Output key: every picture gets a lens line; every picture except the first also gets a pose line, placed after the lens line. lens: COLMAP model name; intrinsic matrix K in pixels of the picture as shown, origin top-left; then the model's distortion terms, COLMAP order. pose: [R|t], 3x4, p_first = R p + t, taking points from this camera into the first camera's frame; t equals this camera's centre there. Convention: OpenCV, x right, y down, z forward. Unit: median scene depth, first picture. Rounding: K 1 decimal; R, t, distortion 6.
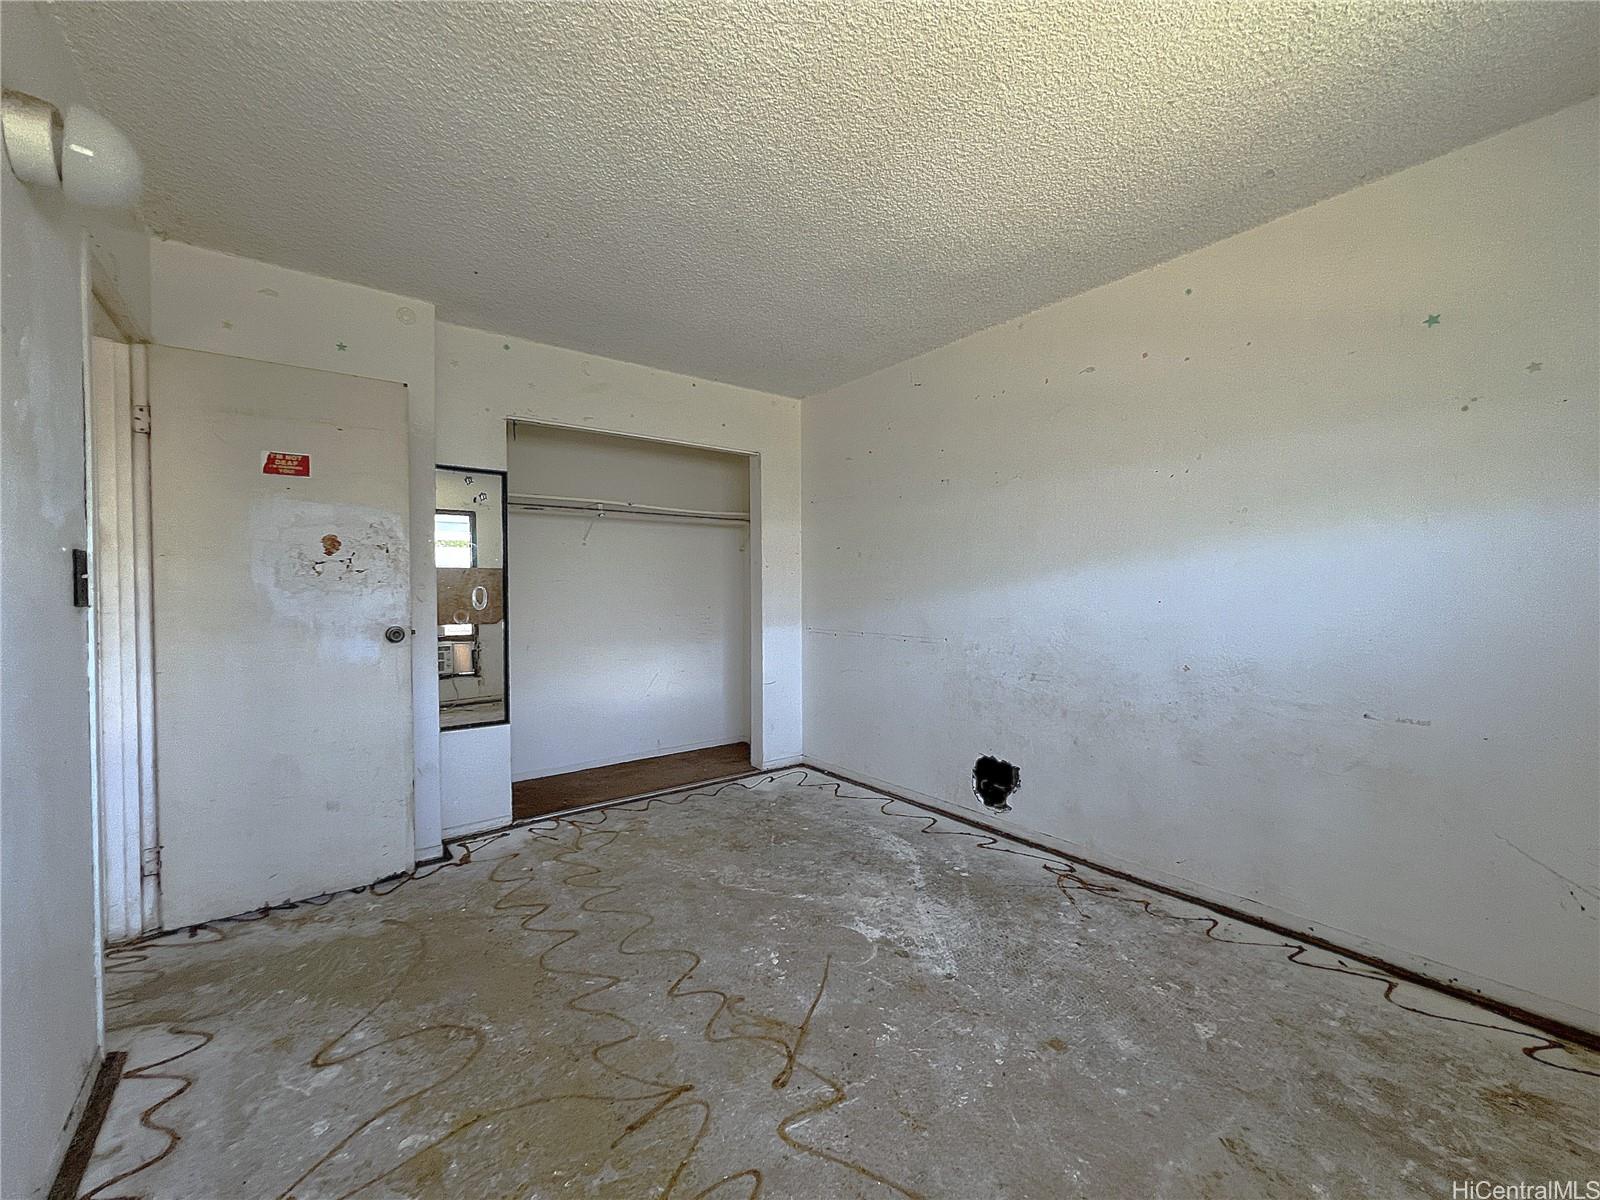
lens RADIAL K [[642.3, 0, 798.3], [0, 642.3, 601.7], [0, 0, 1]] dist [-0.005778, 0.001745]
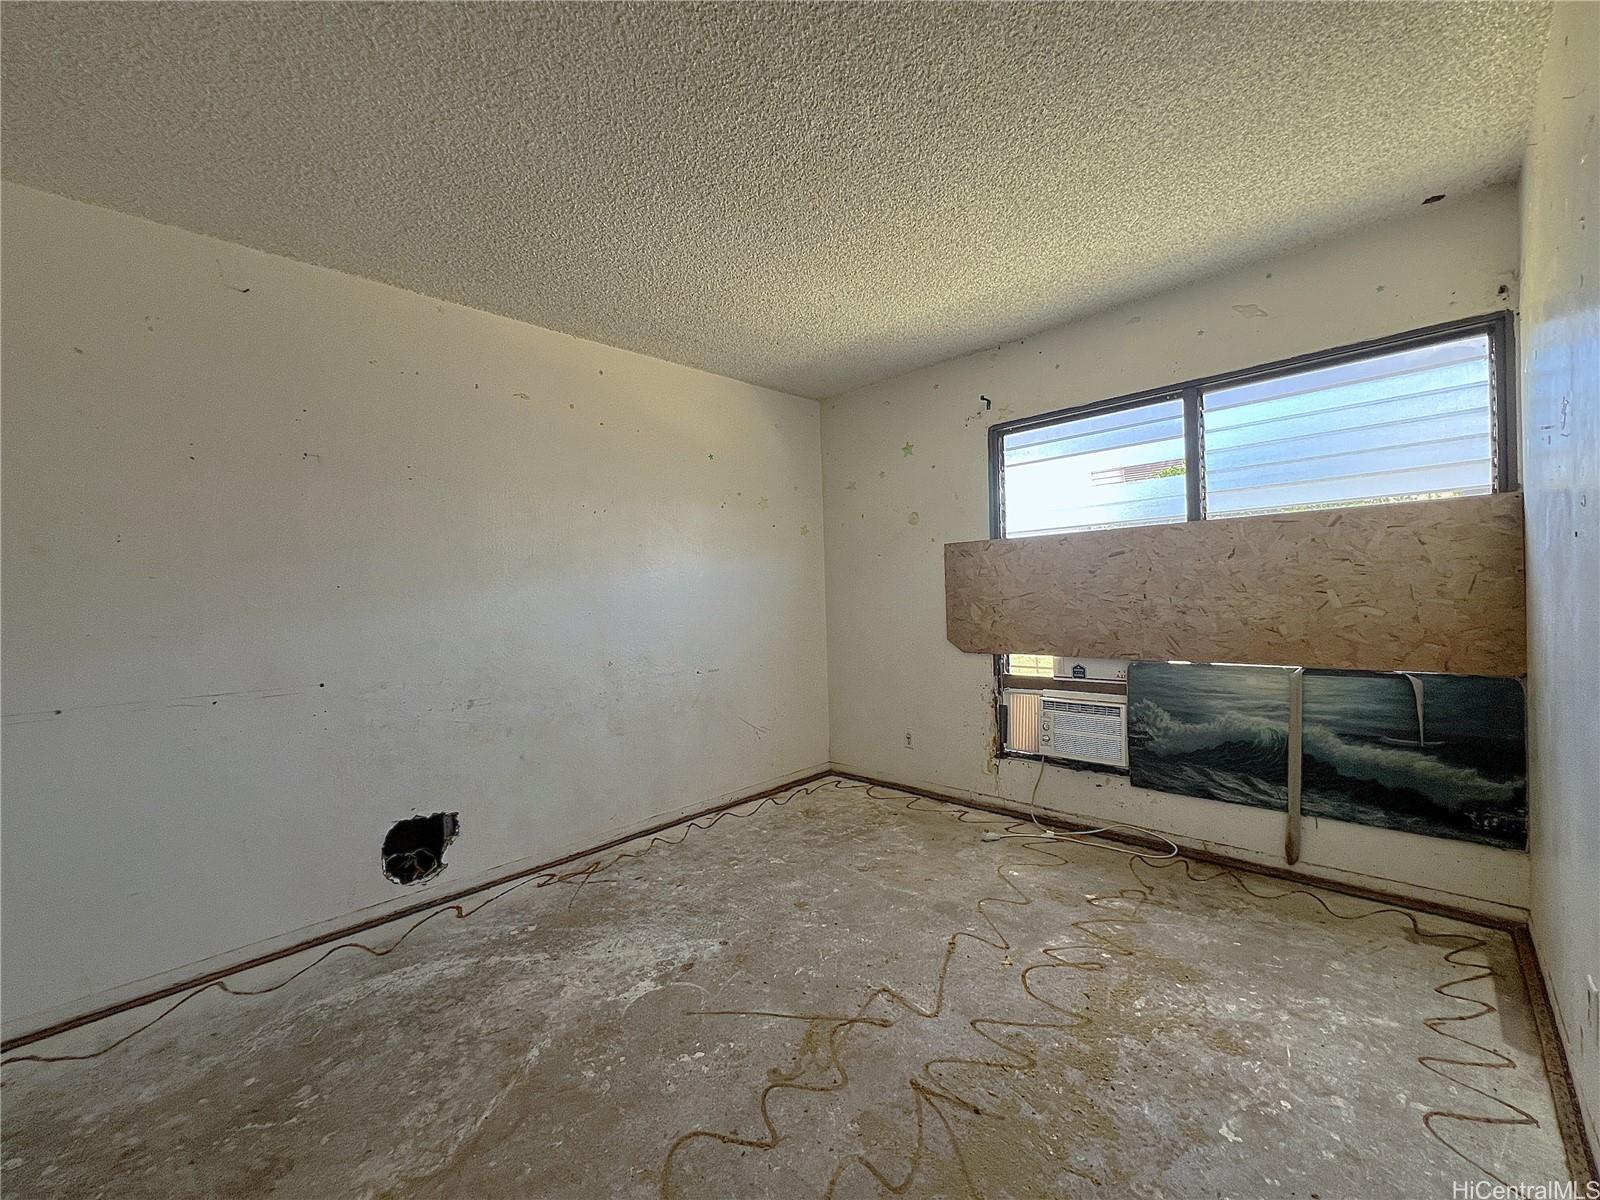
lens RADIAL K [[642.3, 0, 793.8], [0, 642.3, 600.4], [0, 0, 1]] dist [-0.005778, 0.001745]
pose [[-0.135775, -0.000699, 0.990739, -0.811910], [0.055584, 0.998419, 0.008322, -0.014740], [-0.989179, 0.056199, -0.135521, 0.907266]]
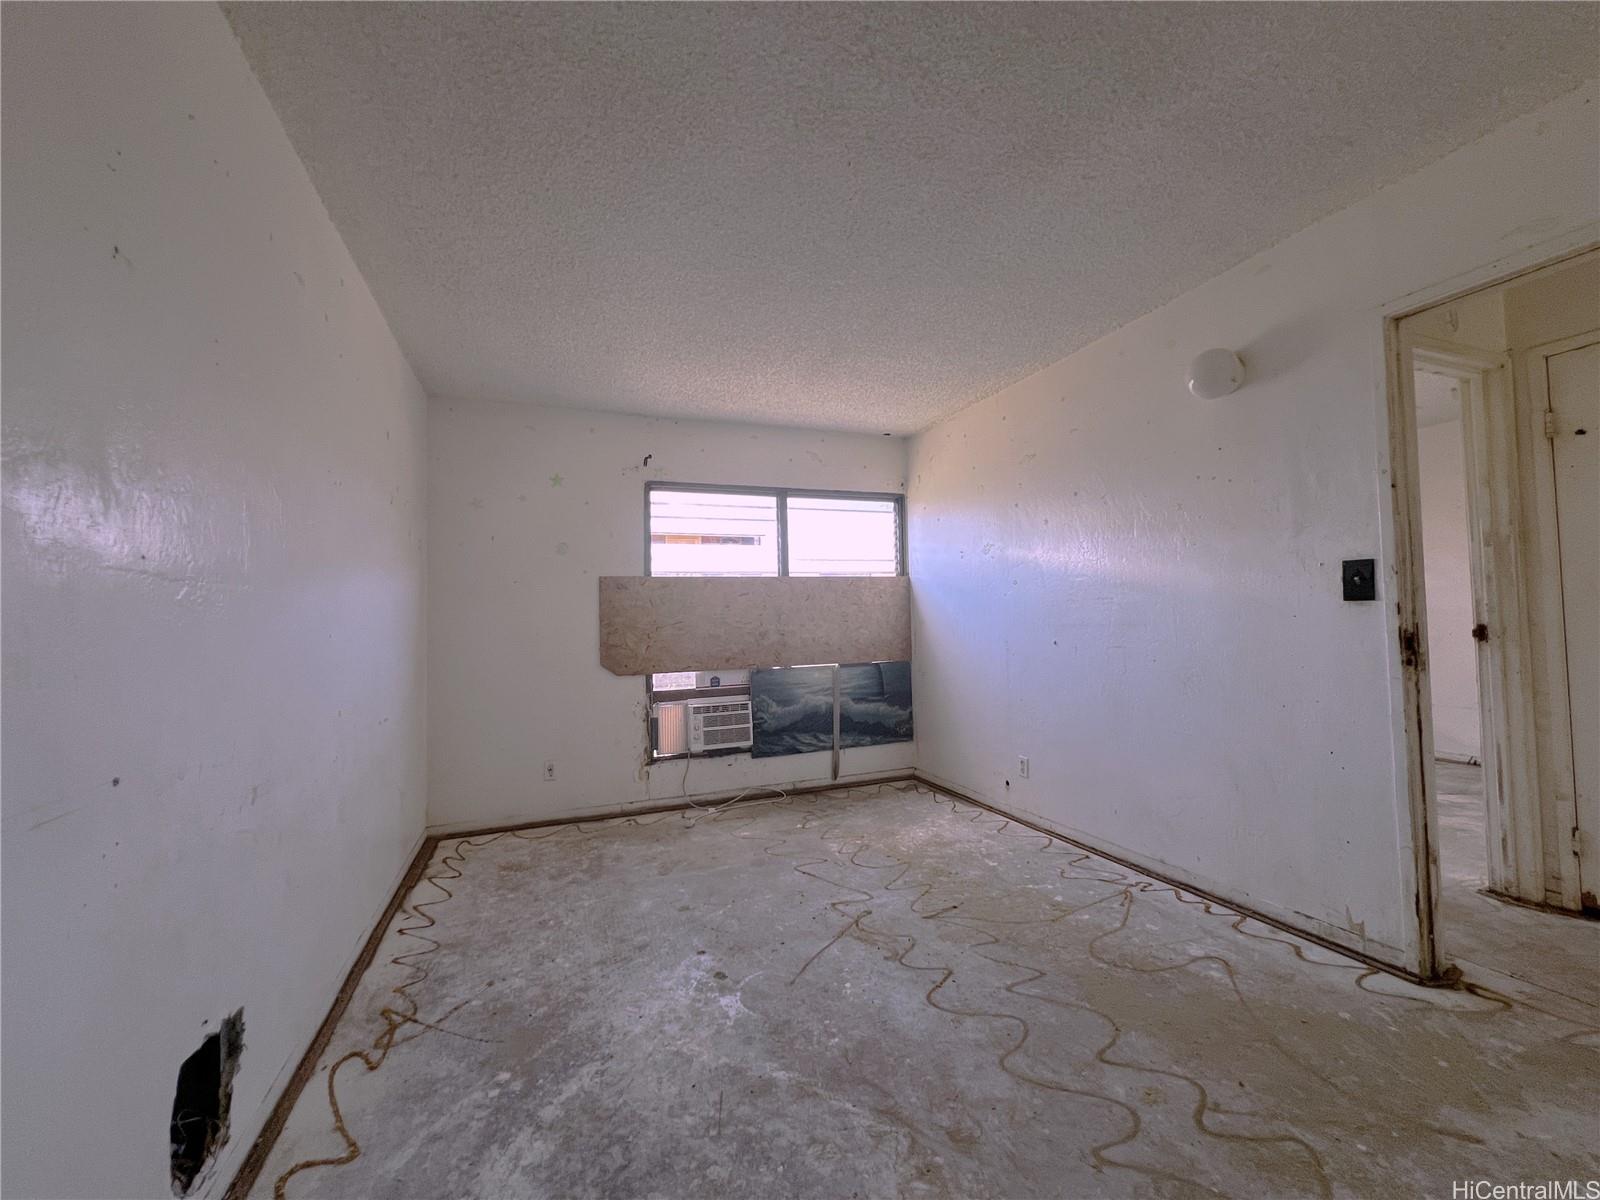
lens RADIAL K [[642.3, 0, 796.8], [0, 642.3, 597.9], [0, 0, 1]] dist [-0.005778, 0.001745]
pose [[-0.959059, 0.039996, 0.280368, -0.244582], [0.036642, 0.999180, -0.017197, -0.013856], [-0.280826, -0.006220, -0.959739, 1.858146]]
